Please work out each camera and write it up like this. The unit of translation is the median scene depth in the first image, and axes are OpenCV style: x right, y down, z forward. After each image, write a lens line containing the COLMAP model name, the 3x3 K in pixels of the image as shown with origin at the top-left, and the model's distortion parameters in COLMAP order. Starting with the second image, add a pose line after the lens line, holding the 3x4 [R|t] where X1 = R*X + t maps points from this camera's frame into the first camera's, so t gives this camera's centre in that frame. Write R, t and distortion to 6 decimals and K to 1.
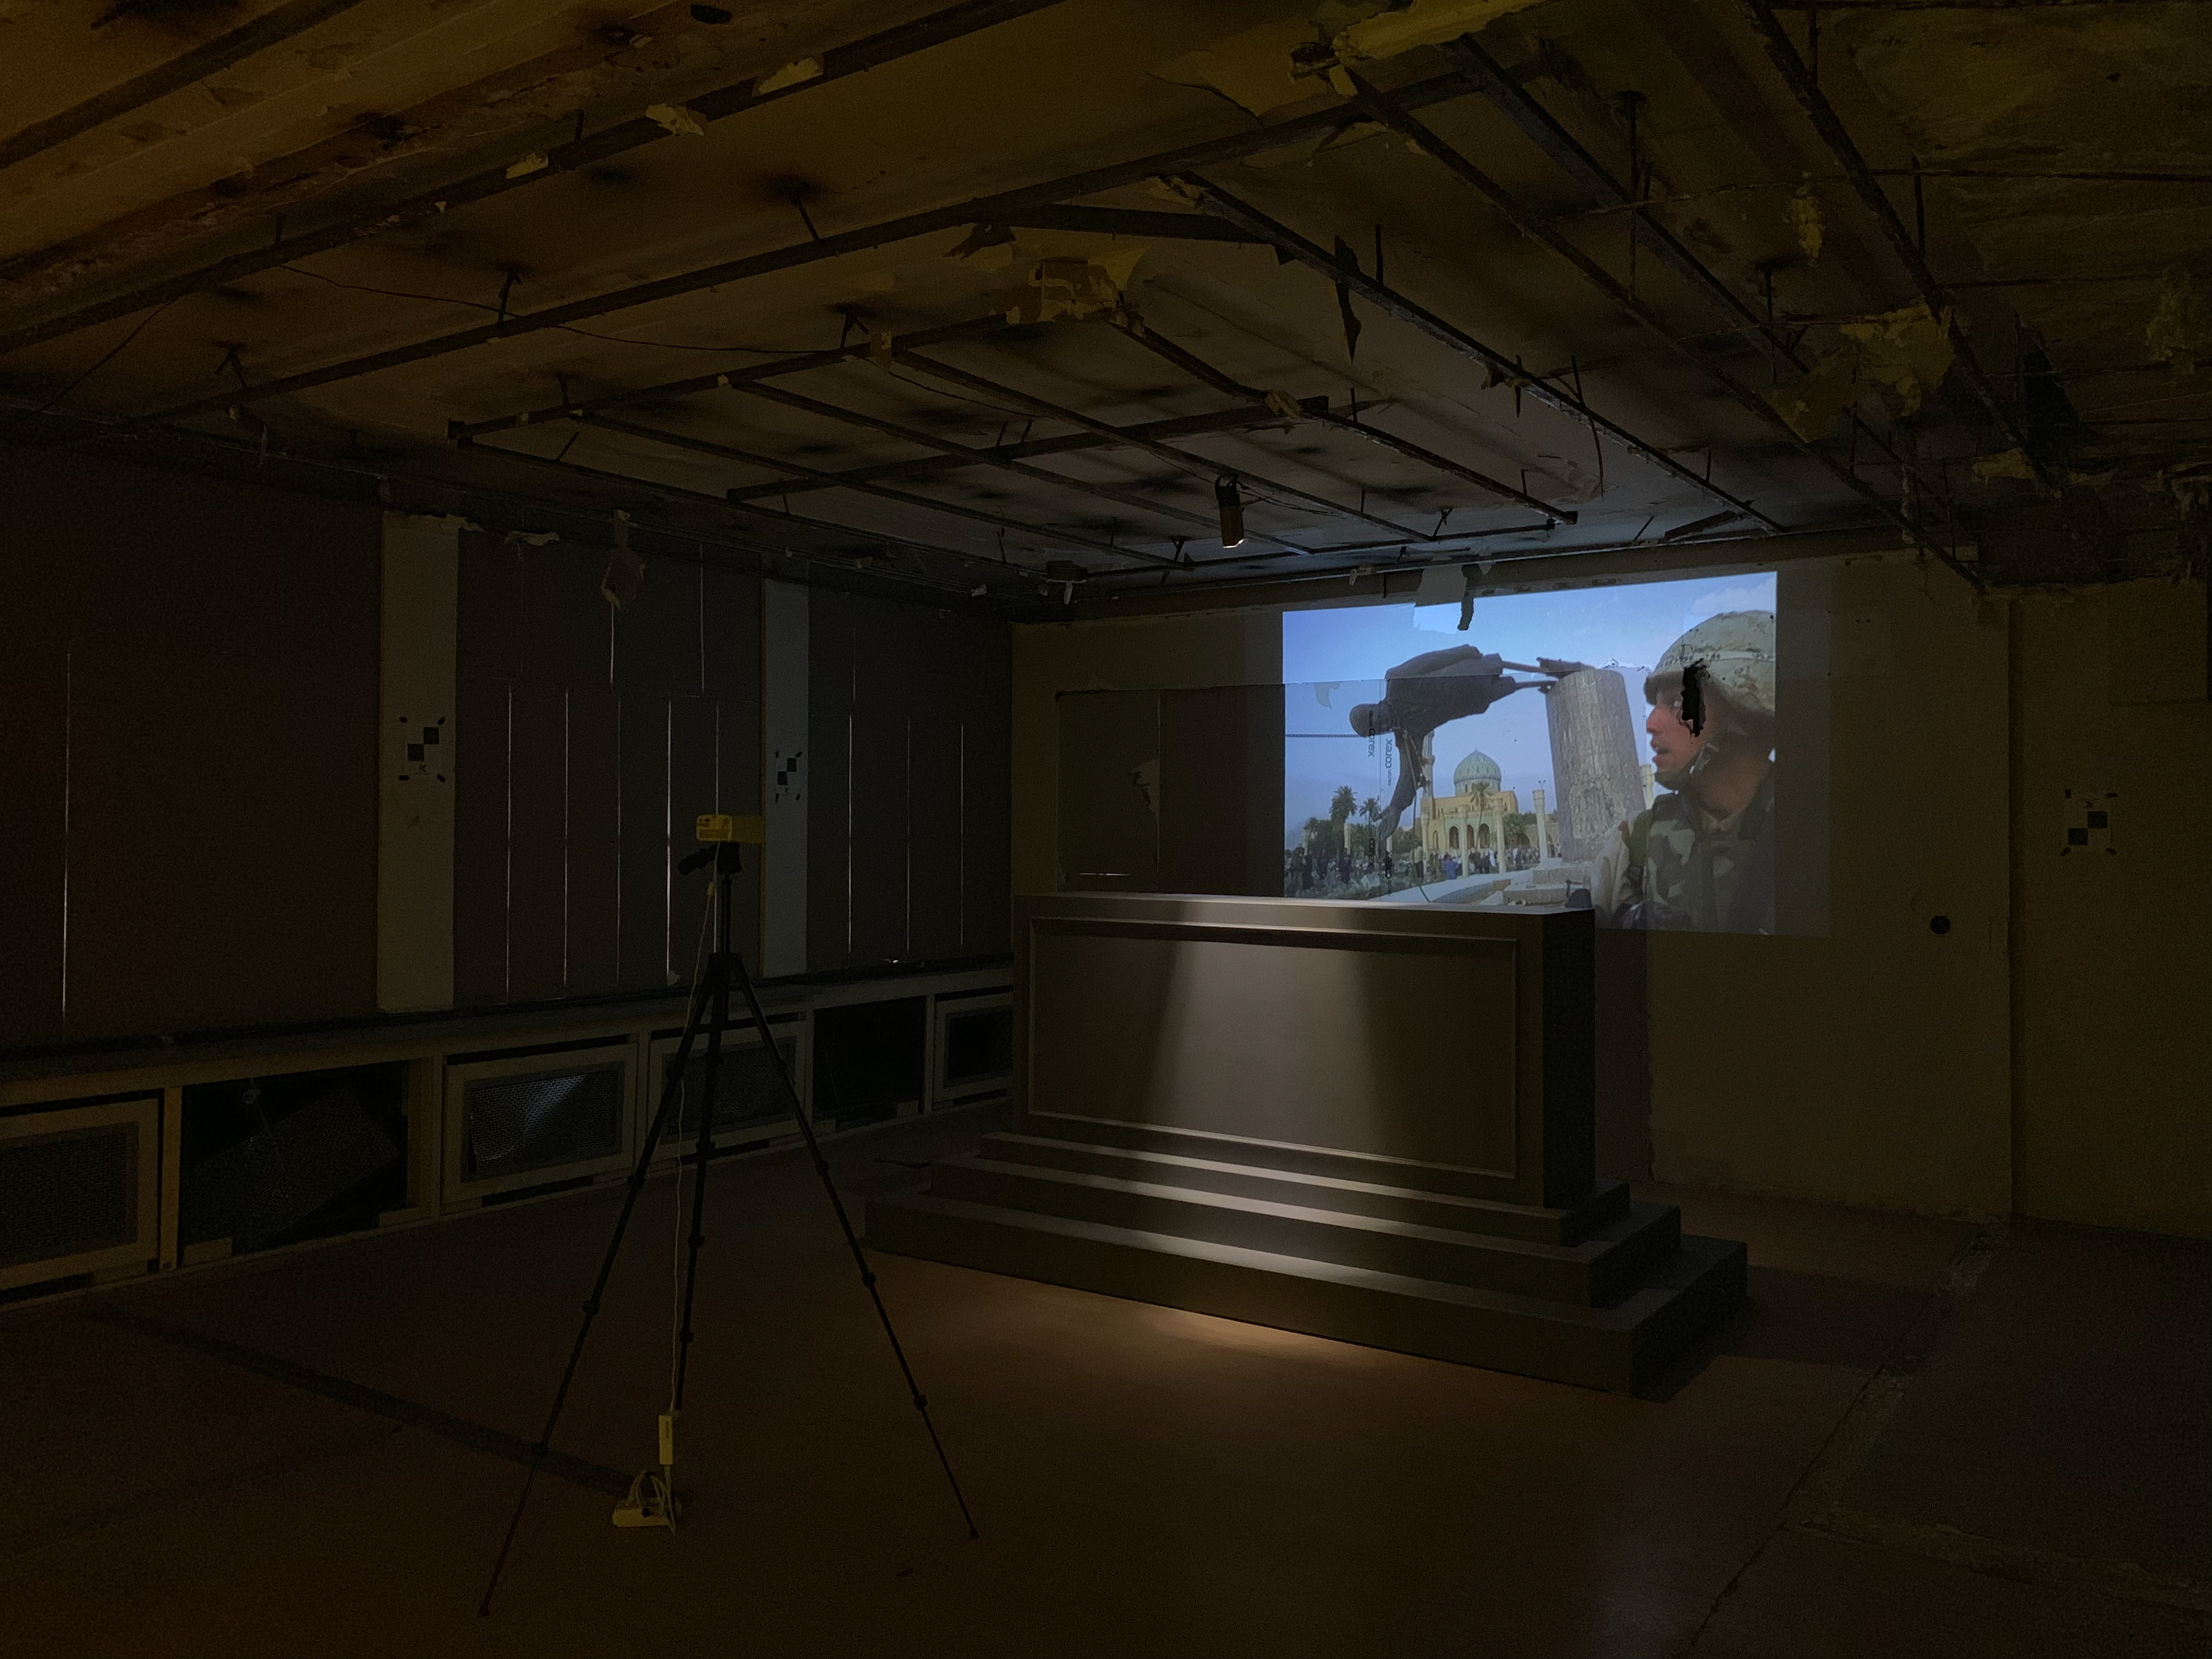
lens RADIAL K [[1691.4, 0, 1101.4], [0, 1691.4, 813.7], [0, 0, 1]] dist [0.023858, -0.024477]
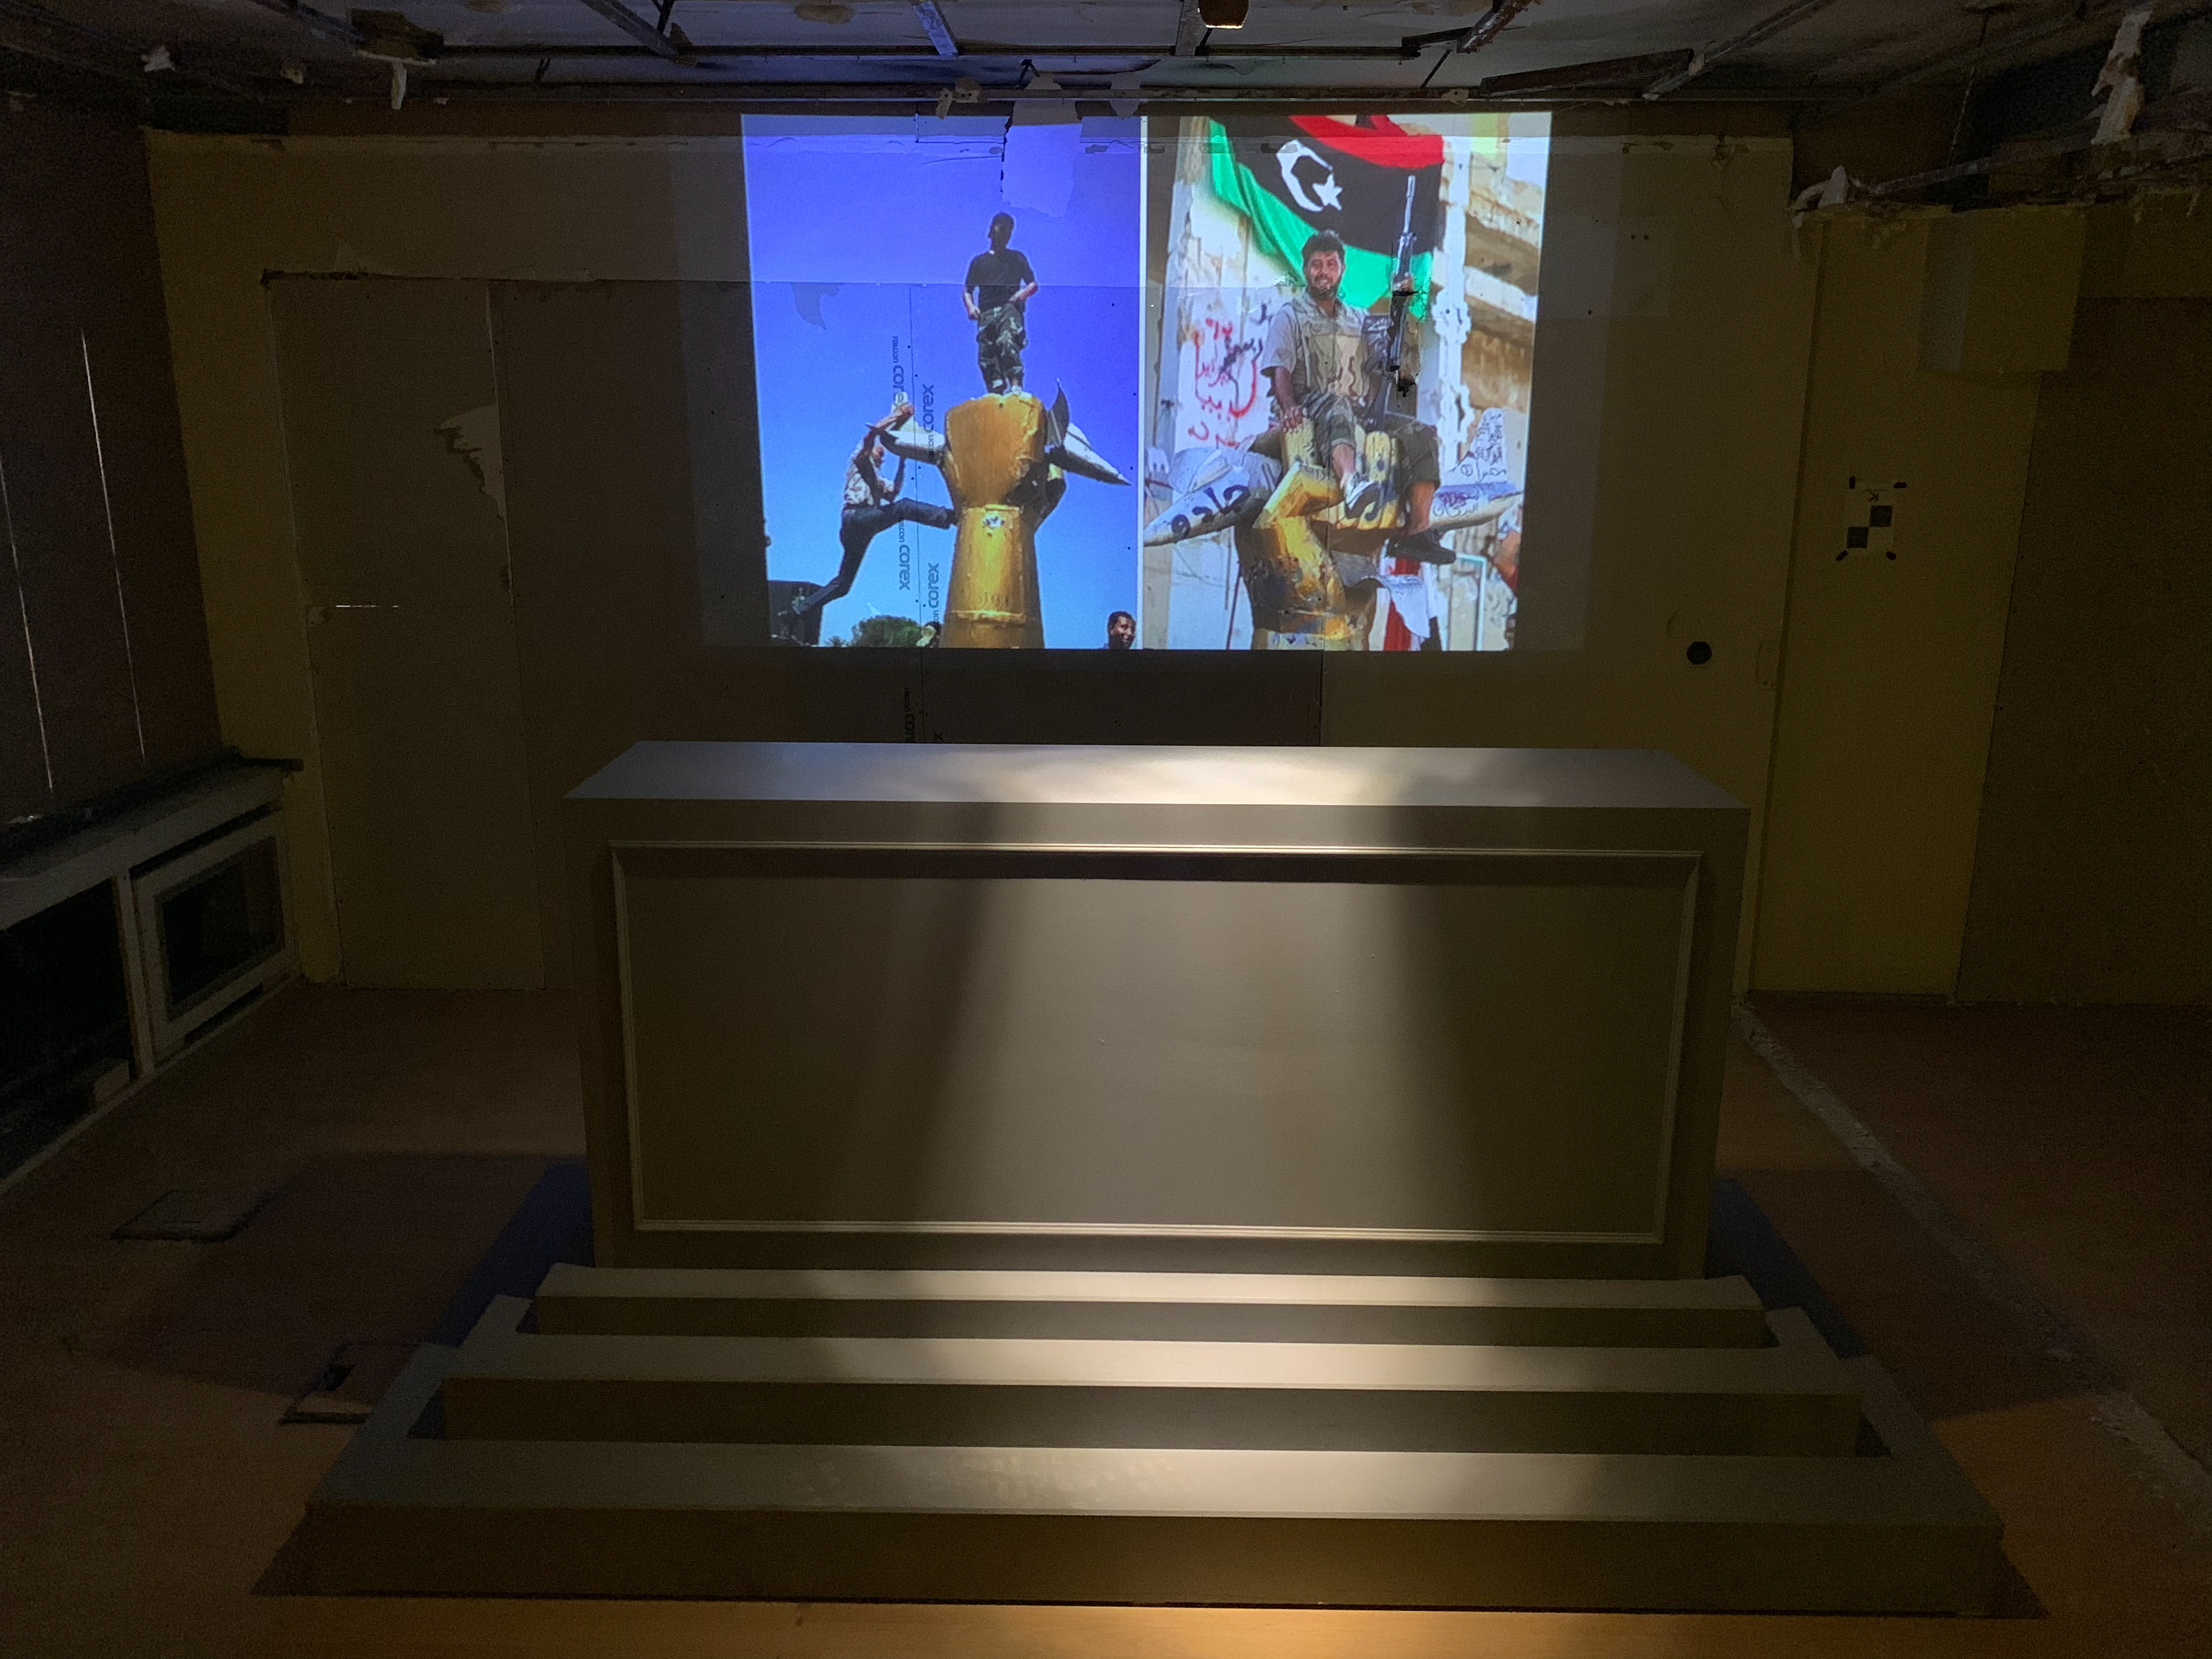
lens RADIAL K [[1691.4, 0, 1109.4], [0, 1691.4, 809.0], [0, 0, 1]] dist [0.023858, -0.024477]
pose [[0.829003, -0.136712, 0.542277, -0.196414], [-0.005414, 0.967652, 0.252229, -0.071983], [-0.559219, -0.212035, 0.801446, 0.604583]]
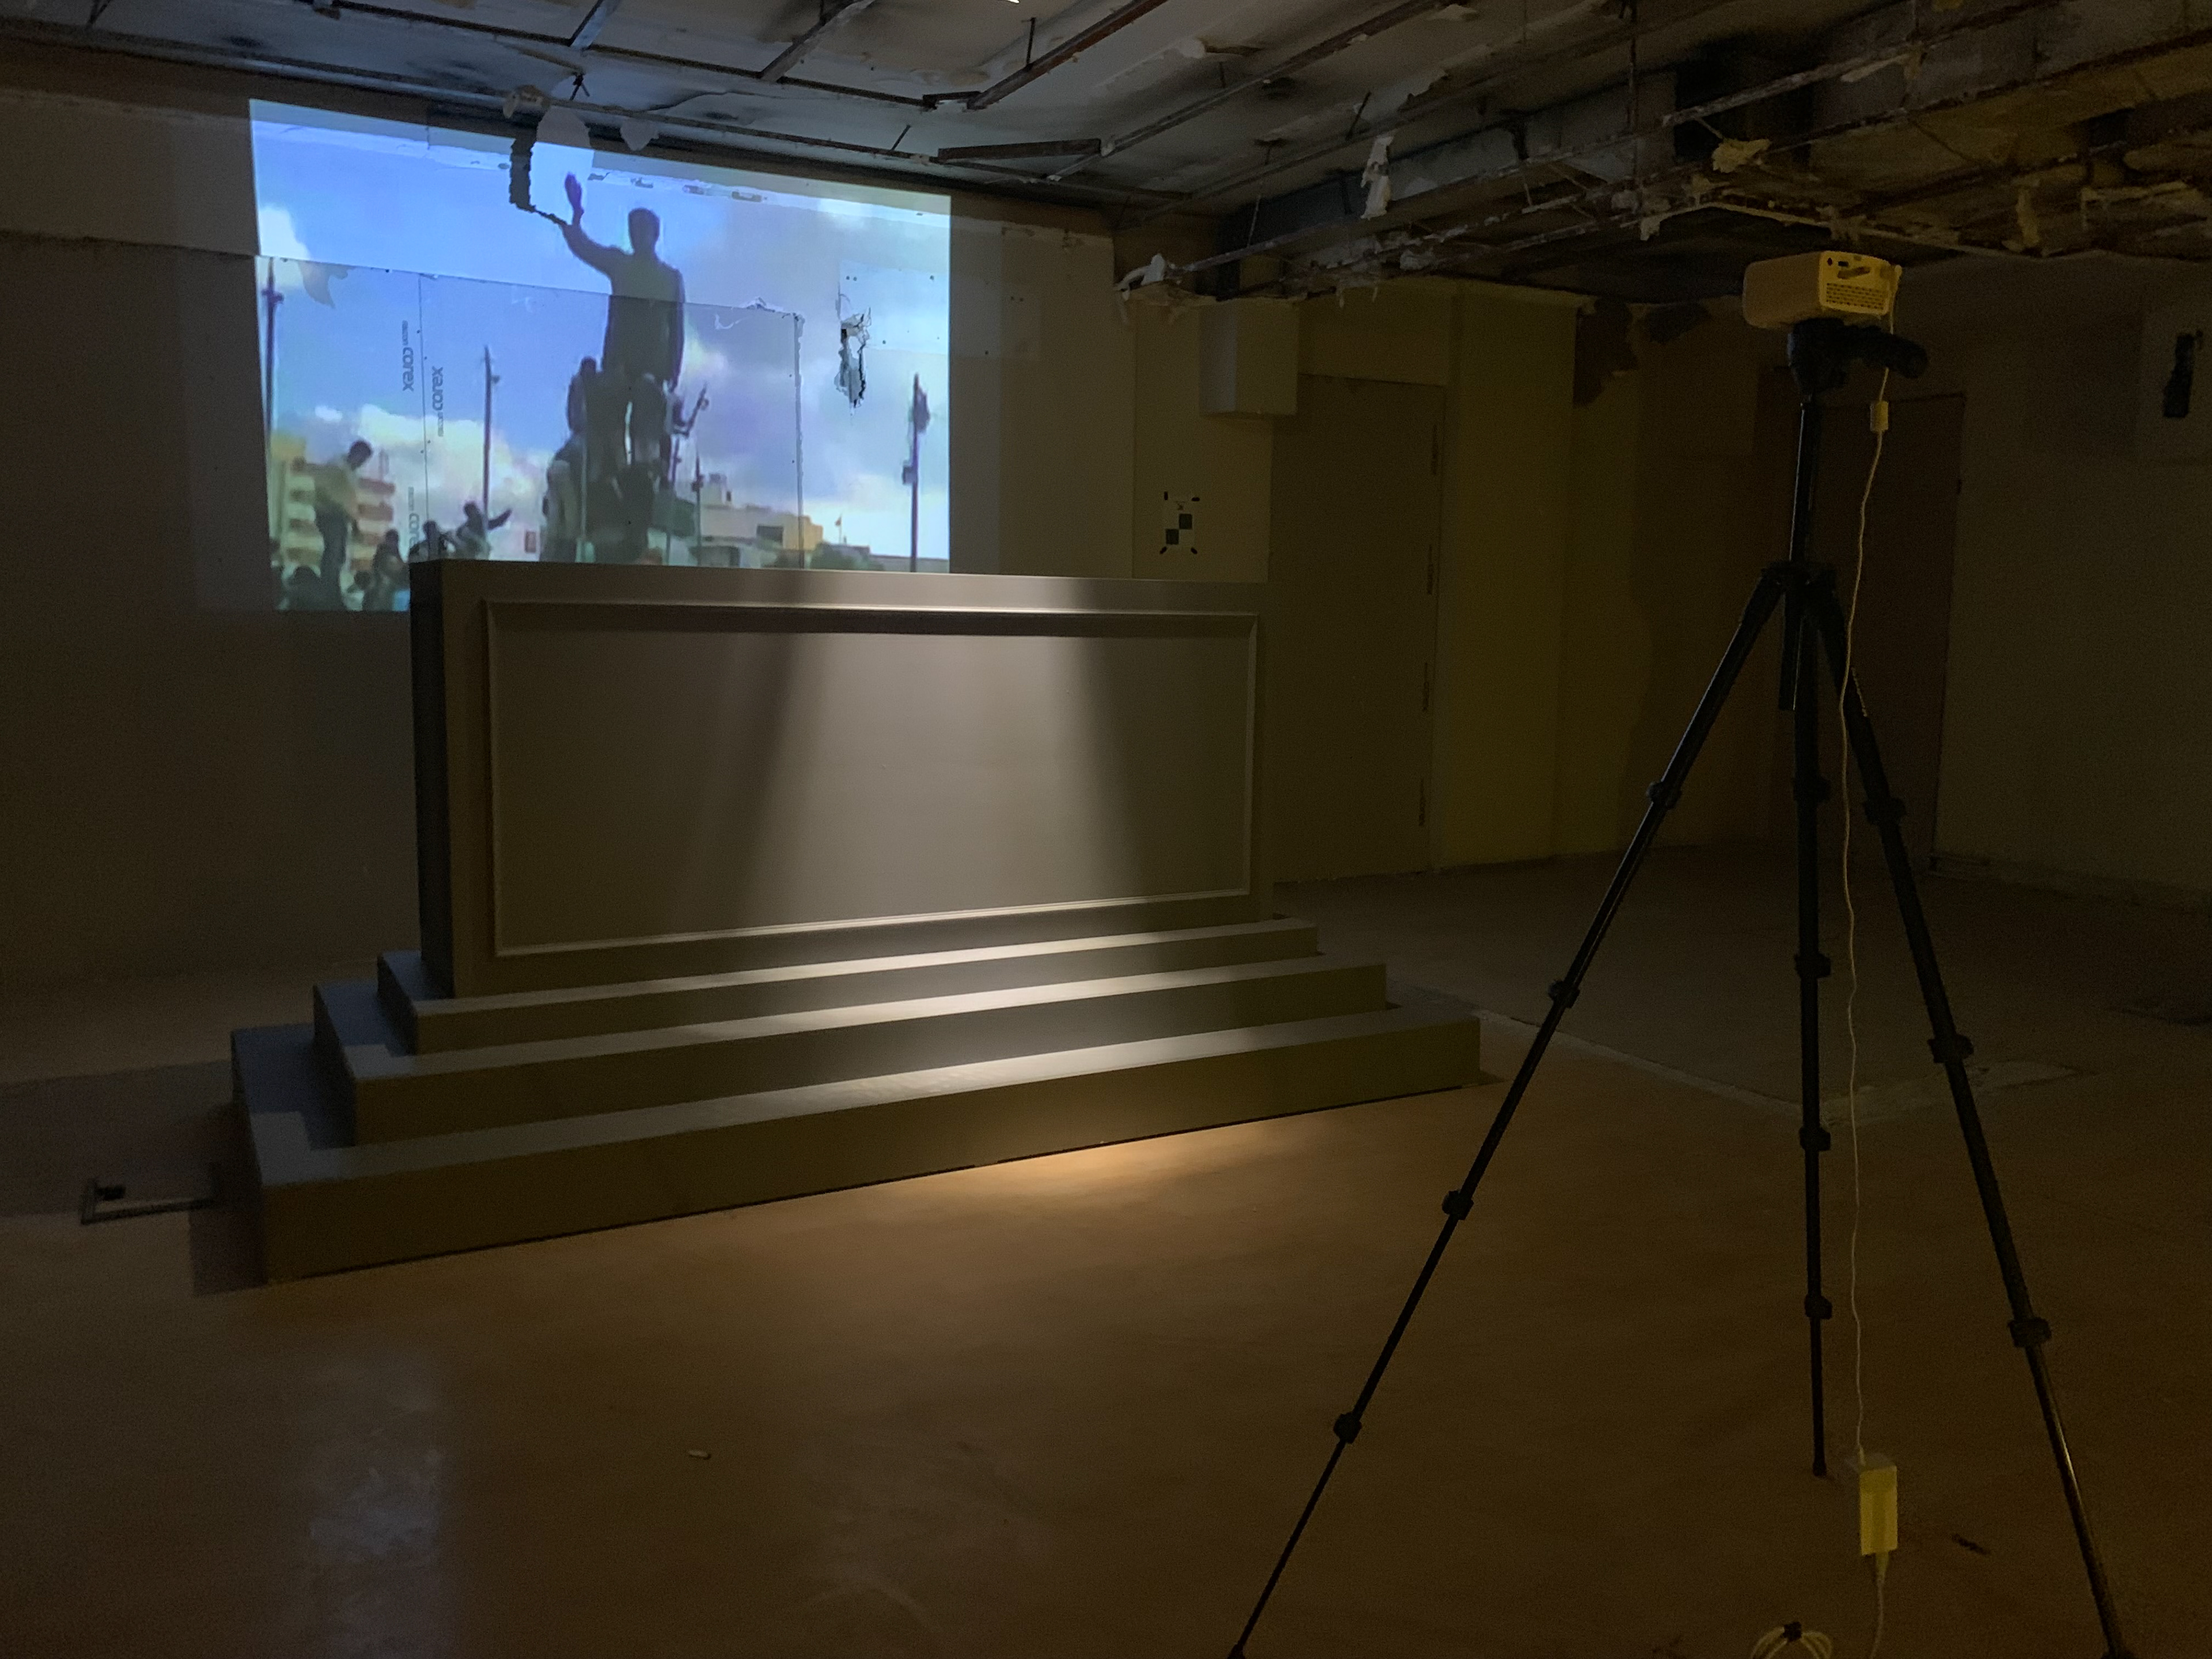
lens RADIAL K [[1691.4, 0, 1111.0], [0, 1691.4, 821.7], [0, 0, 1]] dist [0.023858, -0.024477]
pose [[0.440166, -0.108263, 0.891366, -0.488632], [-0.018501, 0.991400, 0.129549, 0.062950], [-0.897726, -0.073514, 0.434378, 0.632809]]
